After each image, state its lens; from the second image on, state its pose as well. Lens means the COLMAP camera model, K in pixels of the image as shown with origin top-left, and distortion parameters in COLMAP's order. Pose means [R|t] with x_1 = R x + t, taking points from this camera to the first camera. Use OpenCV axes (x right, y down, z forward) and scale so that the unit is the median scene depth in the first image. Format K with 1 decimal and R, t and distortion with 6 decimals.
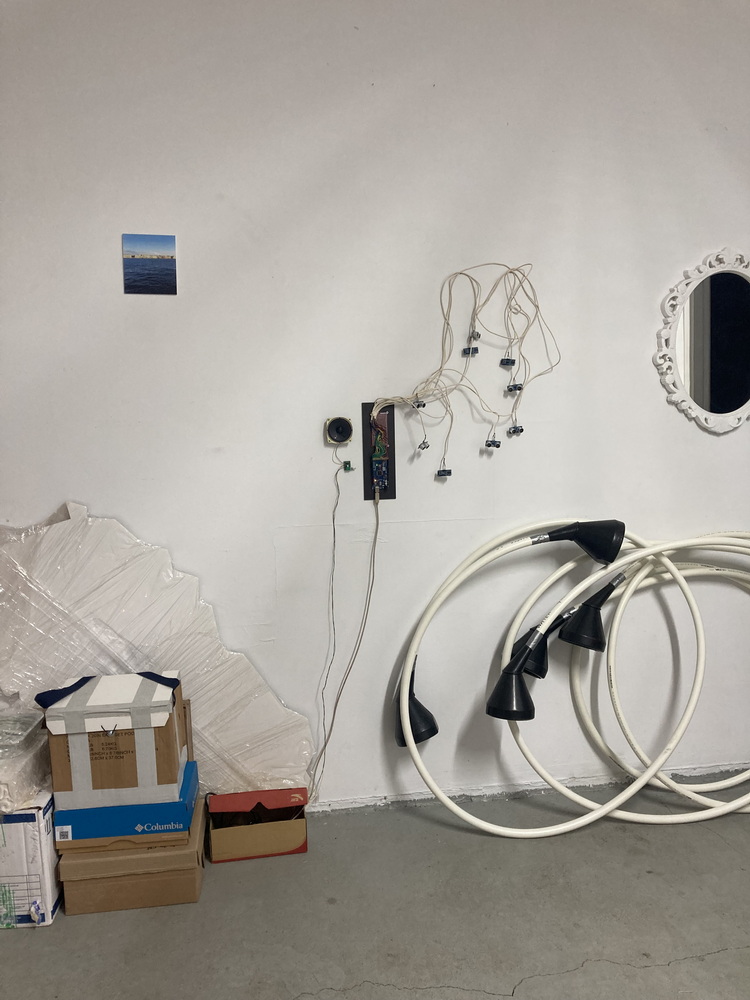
lens RADIAL K [[831.3, 0, 375.2], [0, 831.3, 496.0], [0, 0, 1]] dist [-0.003984, 0.005751]
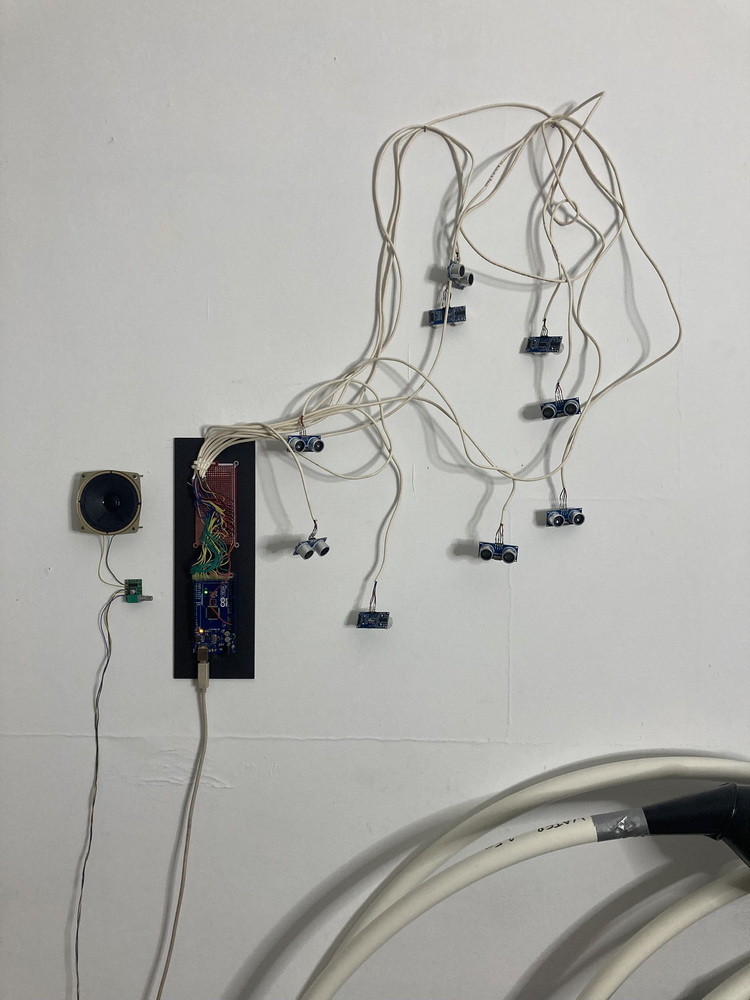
lens RADIAL K [[831.3, 0, 377.2], [0, 831.3, 505.0], [0, 0, 1]] dist [-0.003984, 0.005751]
pose [[0.987539, 0.024597, -0.155438, 0.146518], [-0.046126, 0.989571, -0.136461, -0.028103], [0.150460, 0.141930, 0.978375, 0.617240]]
